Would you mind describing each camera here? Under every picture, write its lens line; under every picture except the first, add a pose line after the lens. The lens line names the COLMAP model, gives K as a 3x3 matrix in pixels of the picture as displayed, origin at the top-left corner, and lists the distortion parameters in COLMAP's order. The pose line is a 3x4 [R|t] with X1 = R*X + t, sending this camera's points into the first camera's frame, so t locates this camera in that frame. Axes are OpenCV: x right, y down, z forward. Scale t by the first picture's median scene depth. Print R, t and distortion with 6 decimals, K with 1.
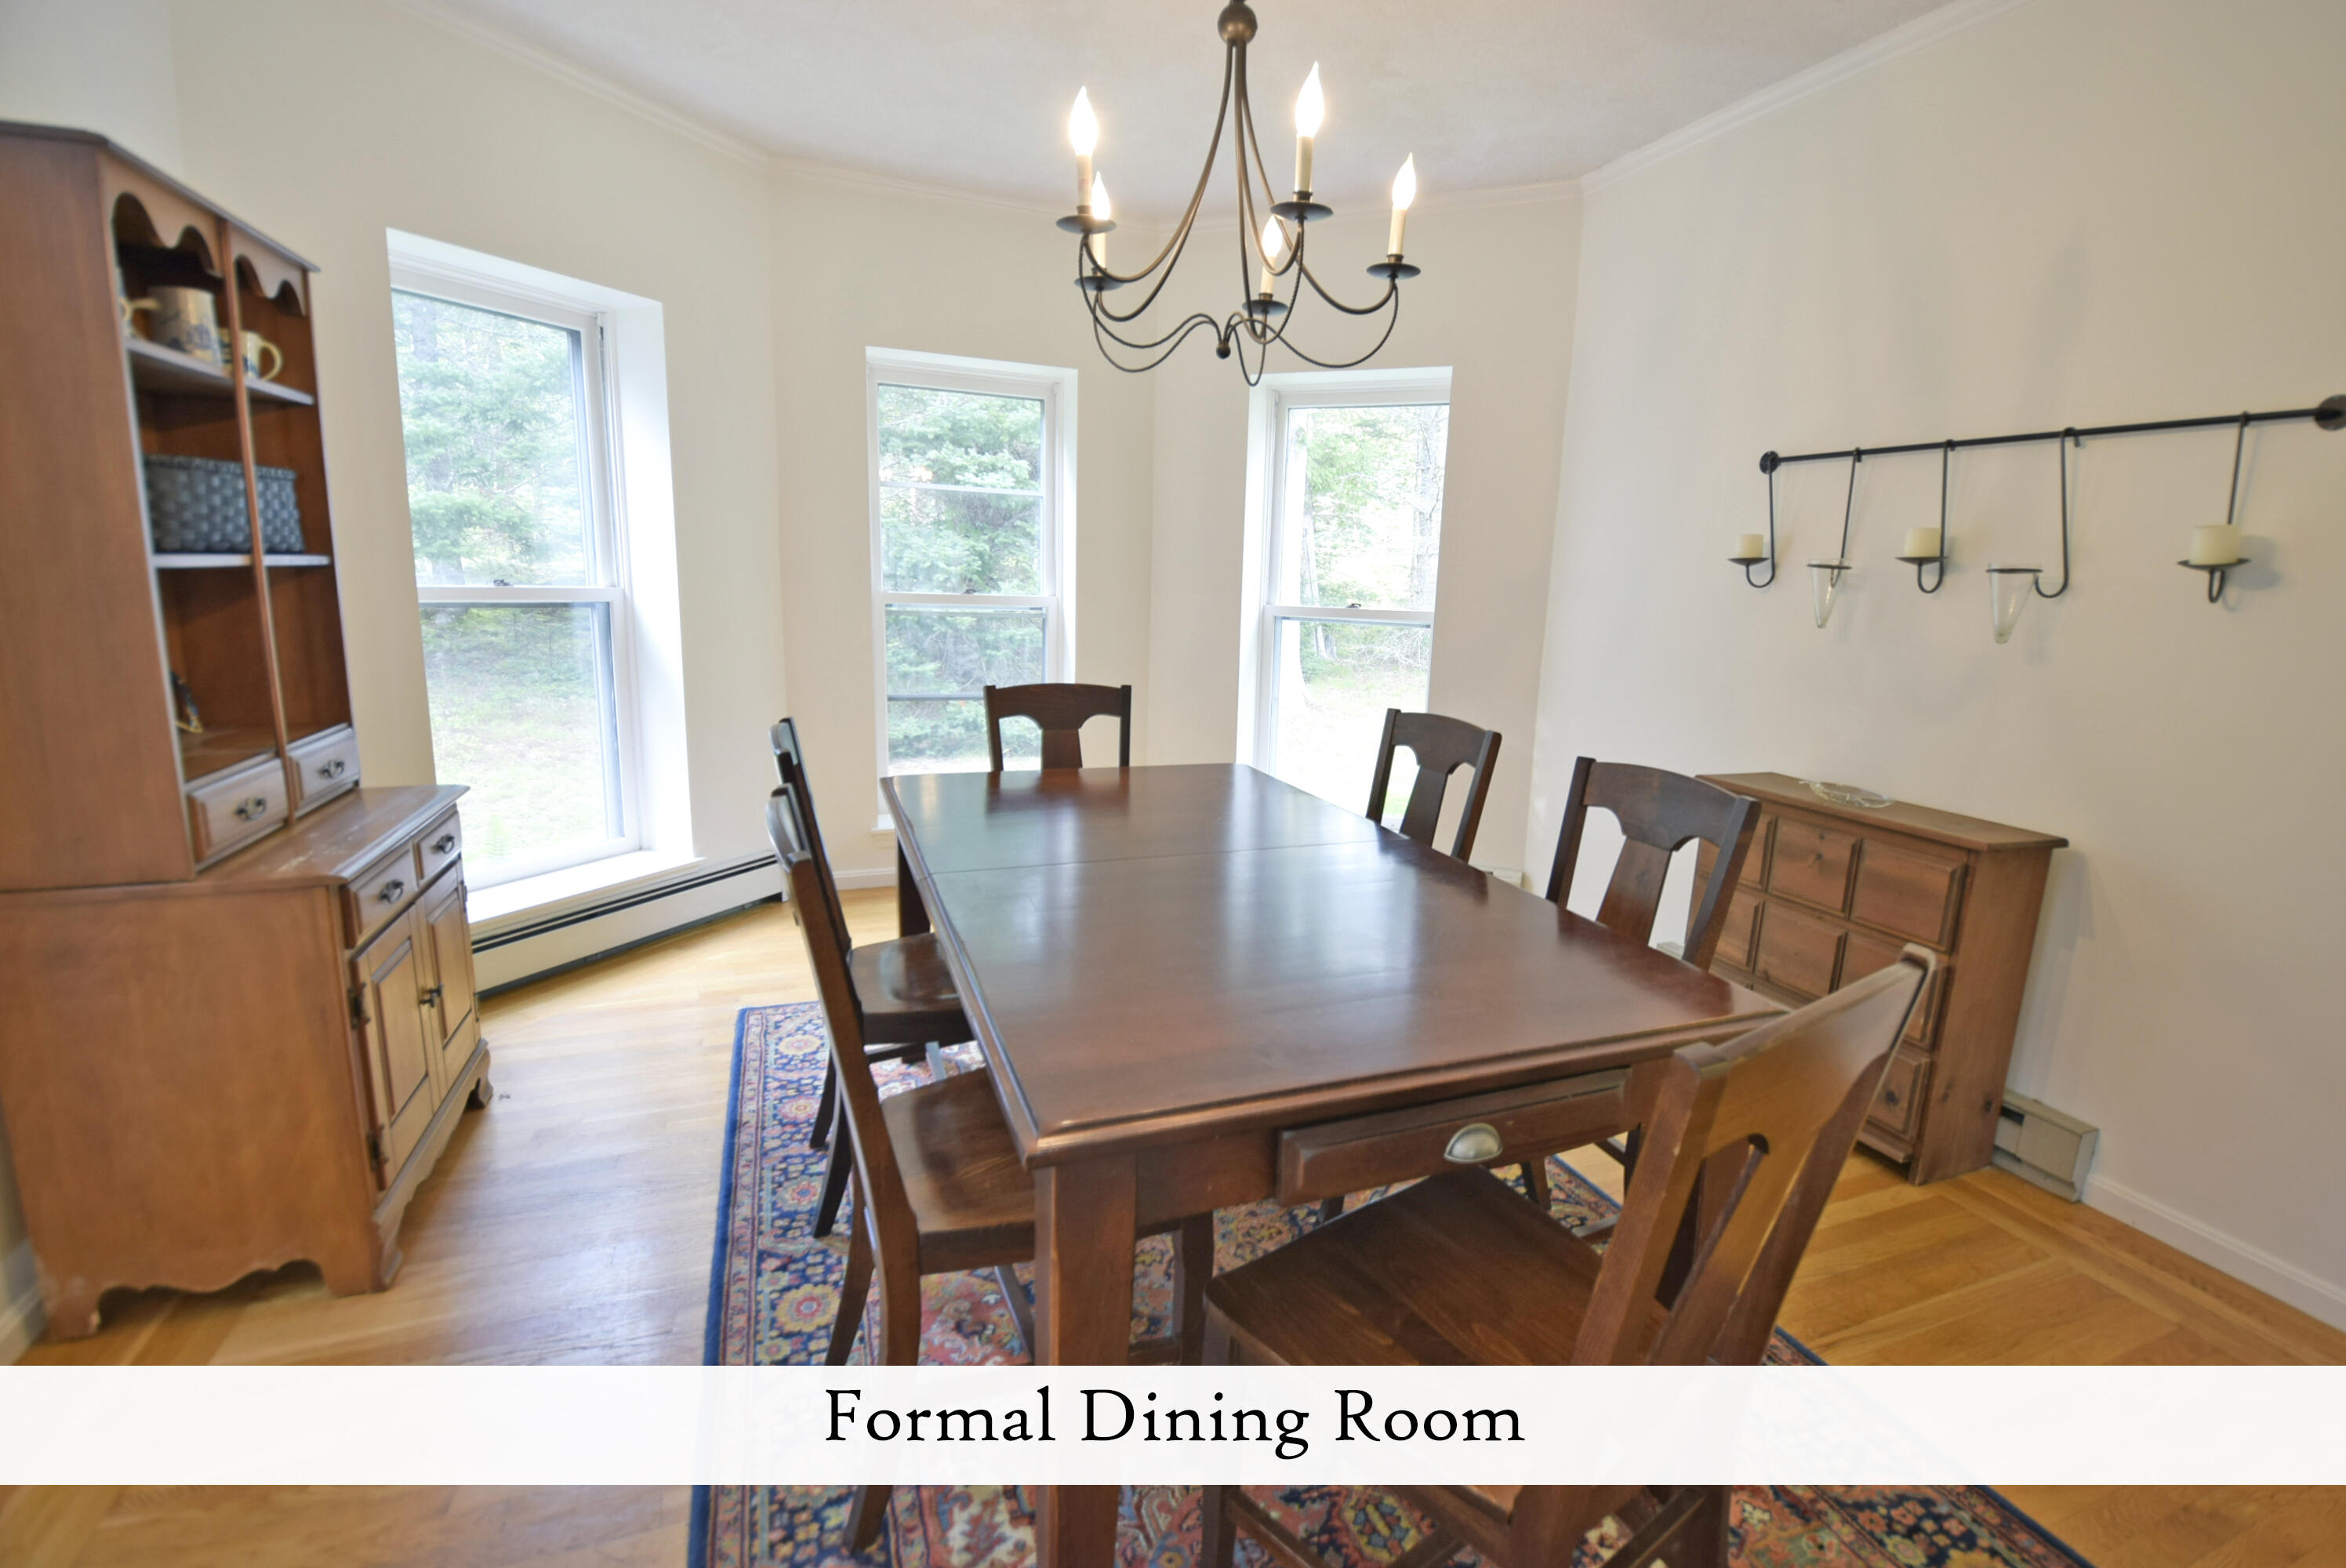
lens RADIAL K [[1028.0, 0, 1201.2], [0, 1028.0, 759.2], [0, 0, 1]] dist [0.020778, -0.024117]
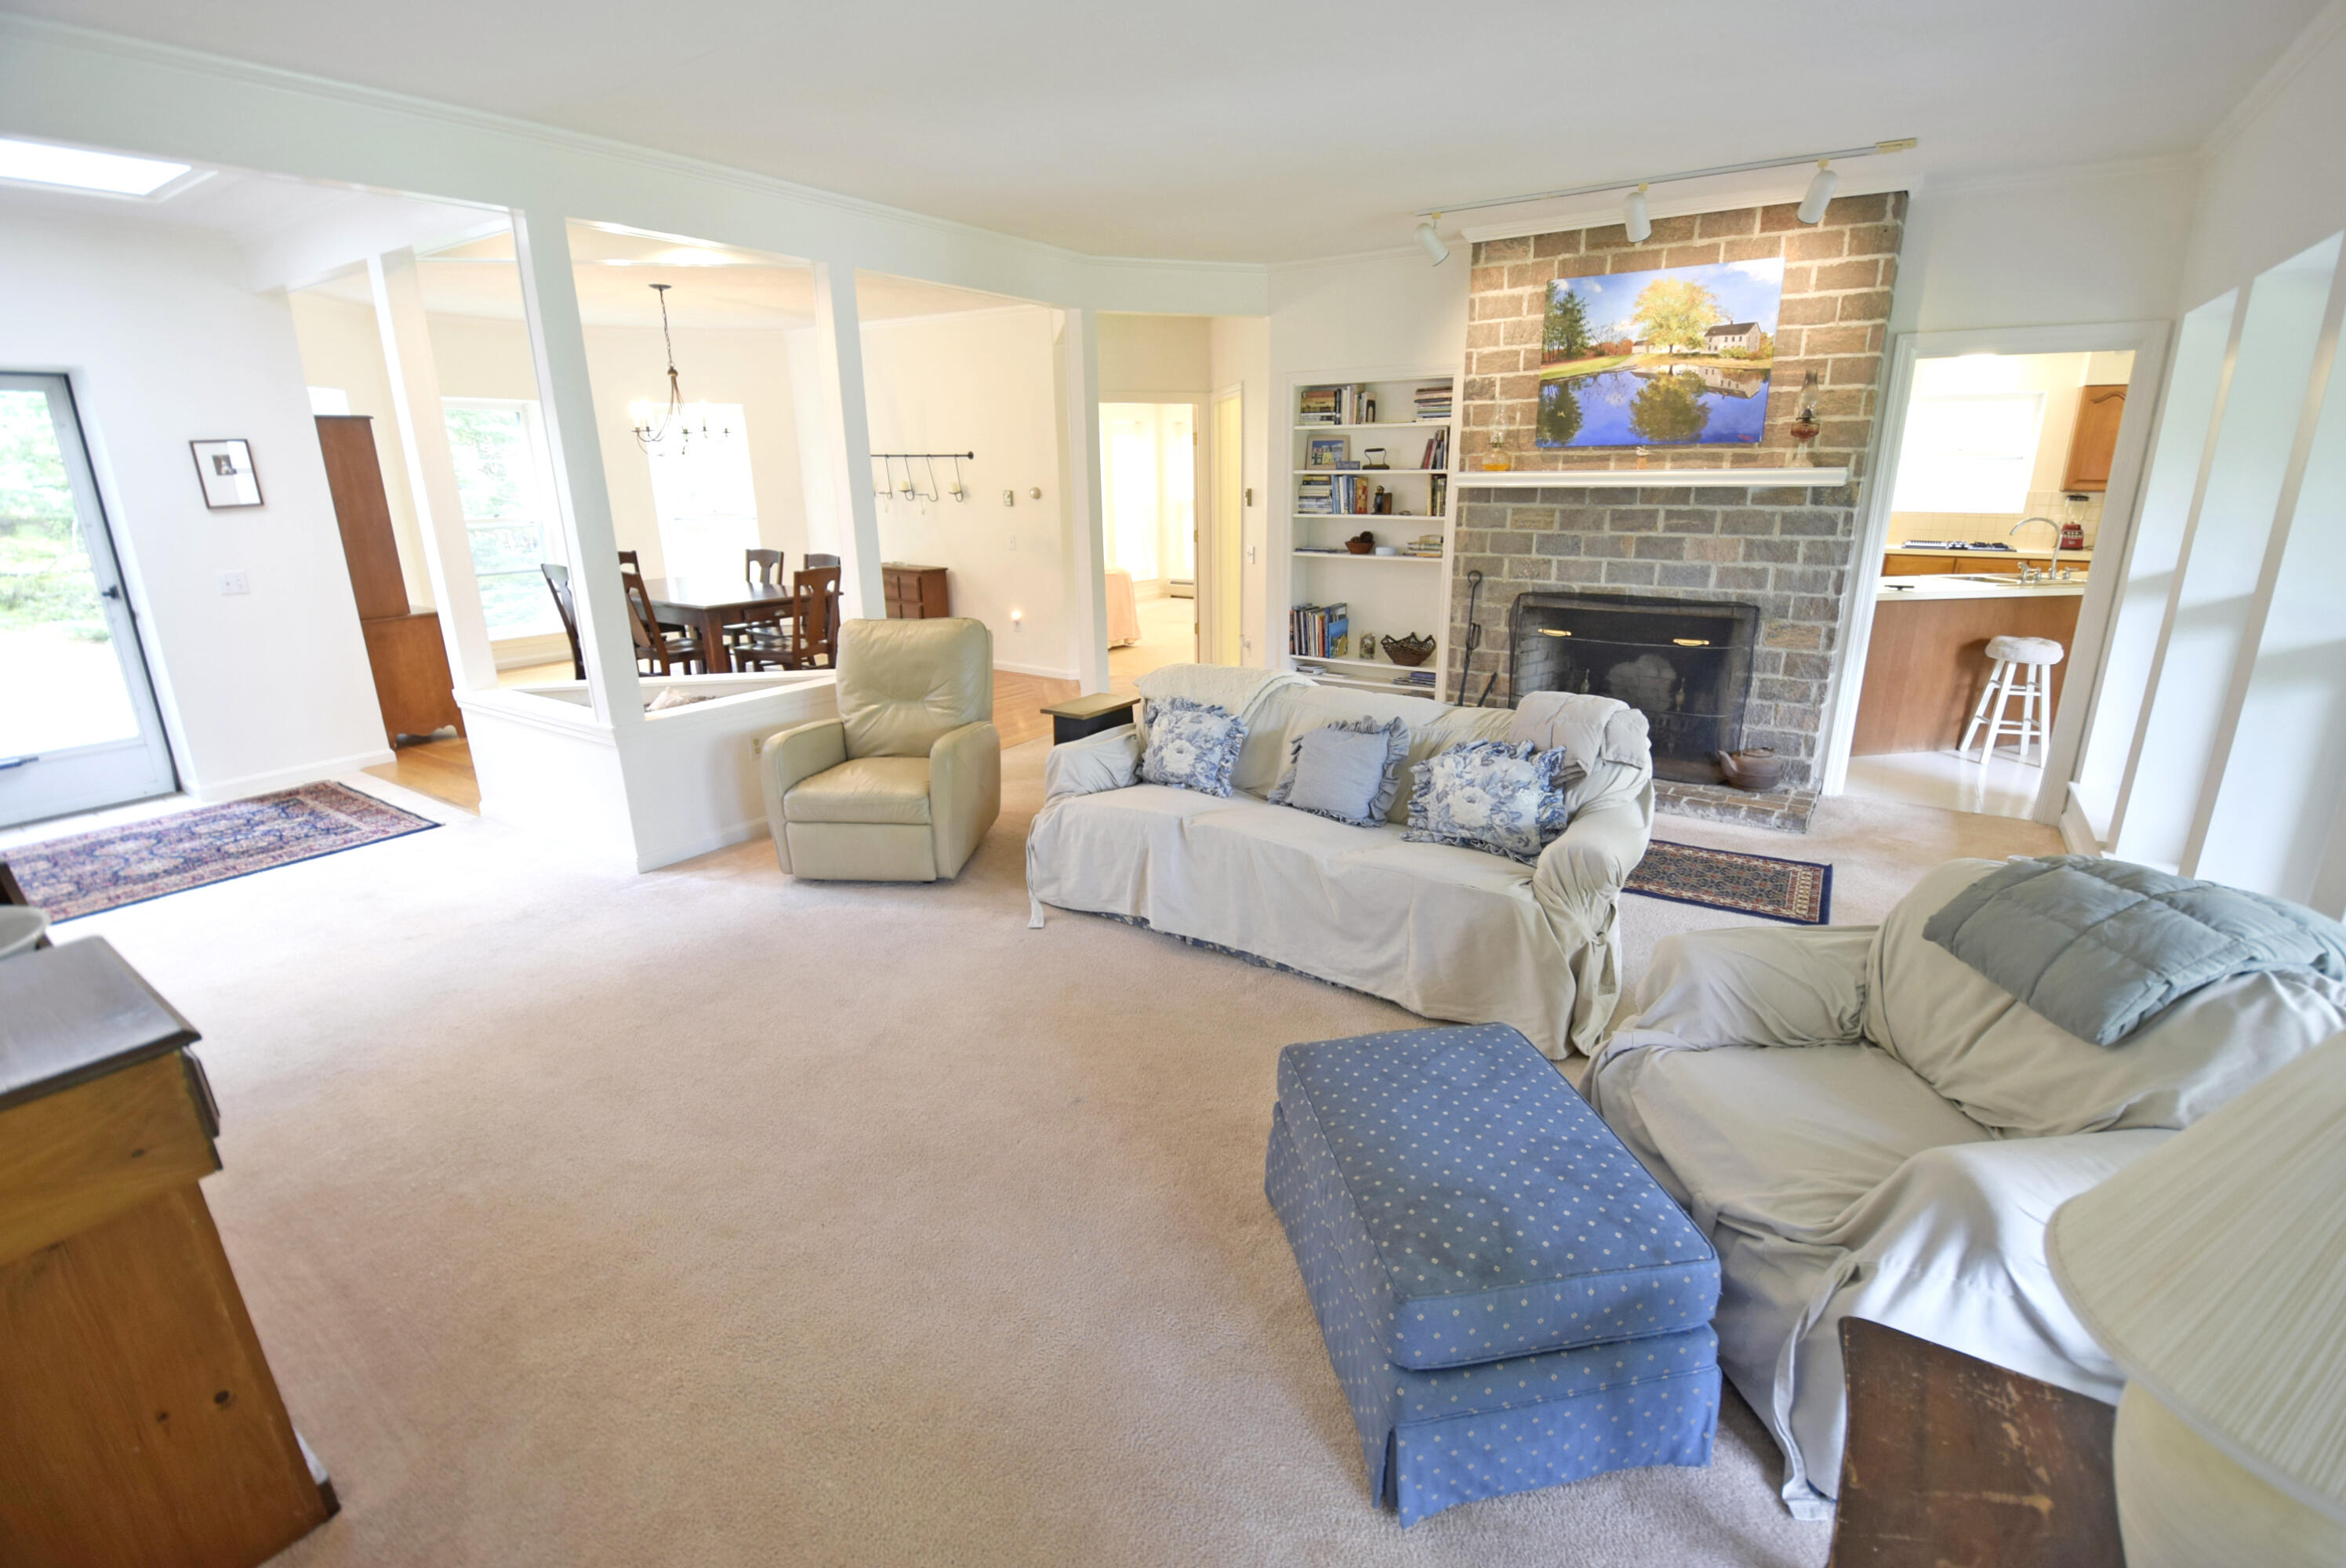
lens RADIAL K [[1028.0, 0, 1201.2], [0, 1028.0, 759.2], [0, 0, 1]] dist [0.020778, -0.024117]
pose [[0.820170, -0.193727, 0.538322, -0.522994], [0.133795, 0.979782, 0.148751, 0.313932], [-0.556255, -0.049976, 0.829508, -2.534787]]
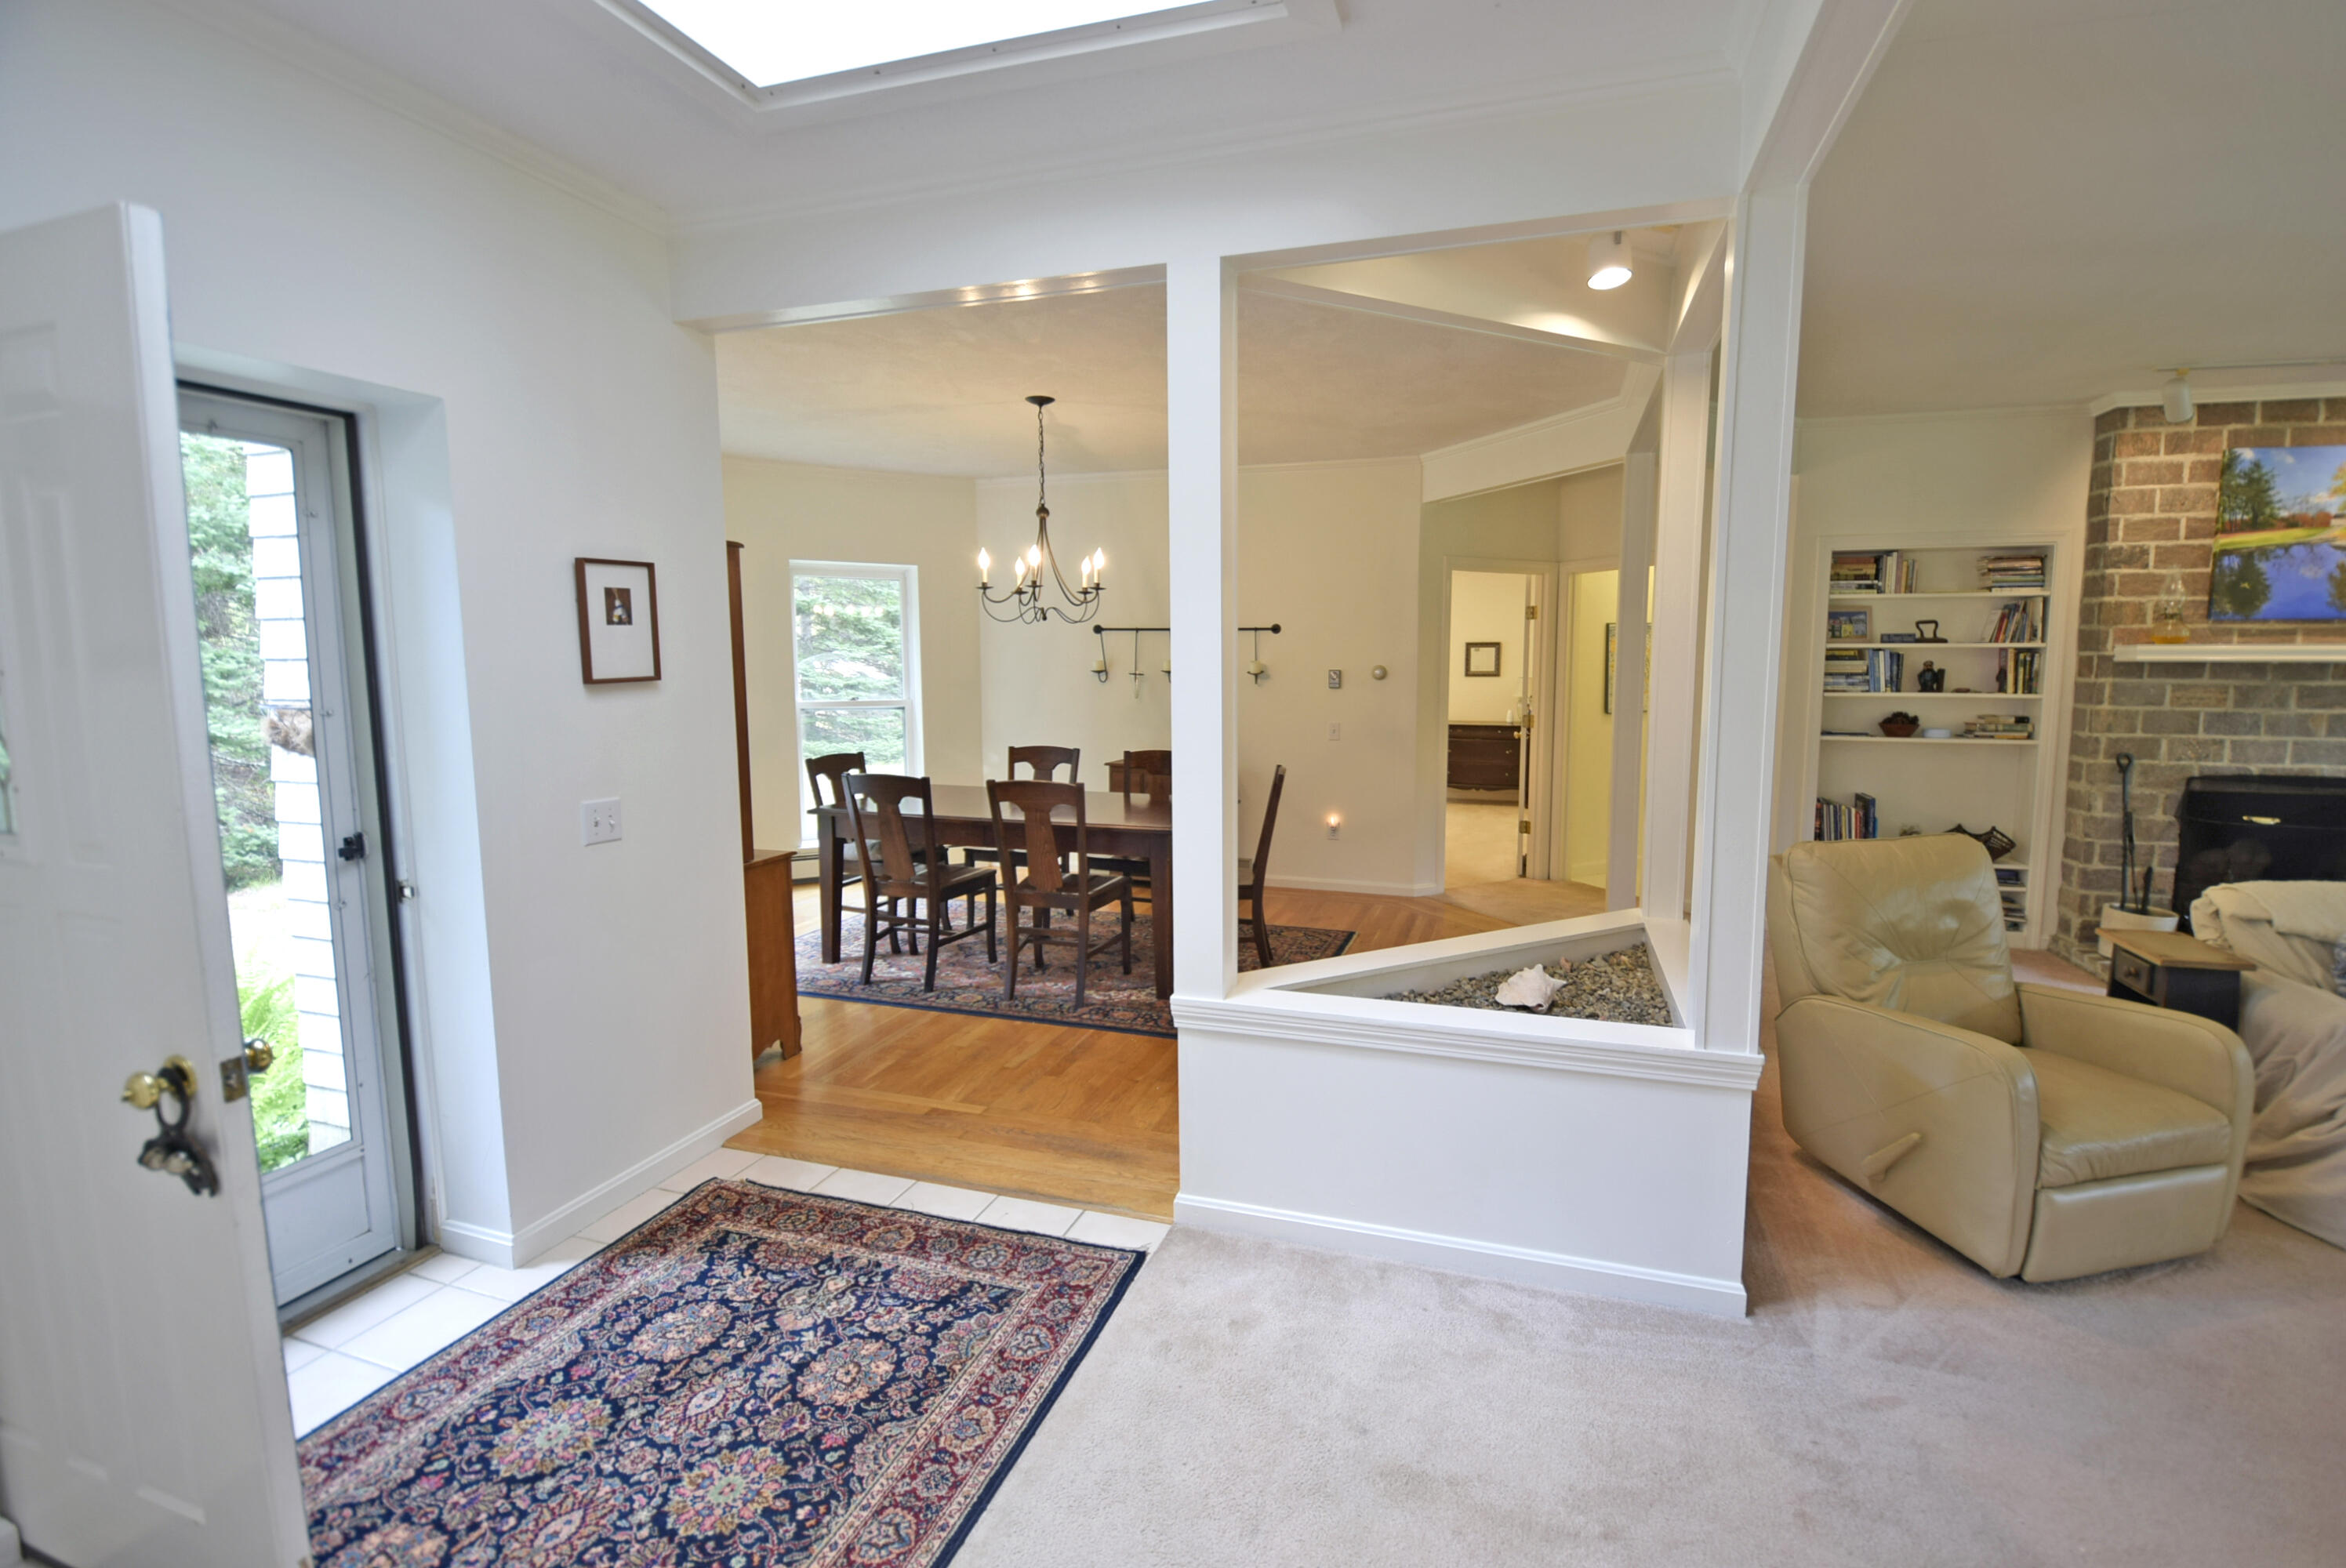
lens RADIAL K [[1028.0, 0, 1201.2], [0, 1028.0, 759.2], [0, 0, 1]] dist [0.020778, -0.024117]
pose [[0.630776, -0.110500, 0.768057, -1.433324], [0.157674, 0.987411, 0.012567, 0.017311], [-0.759776, 0.113175, 0.640259, -0.820992]]
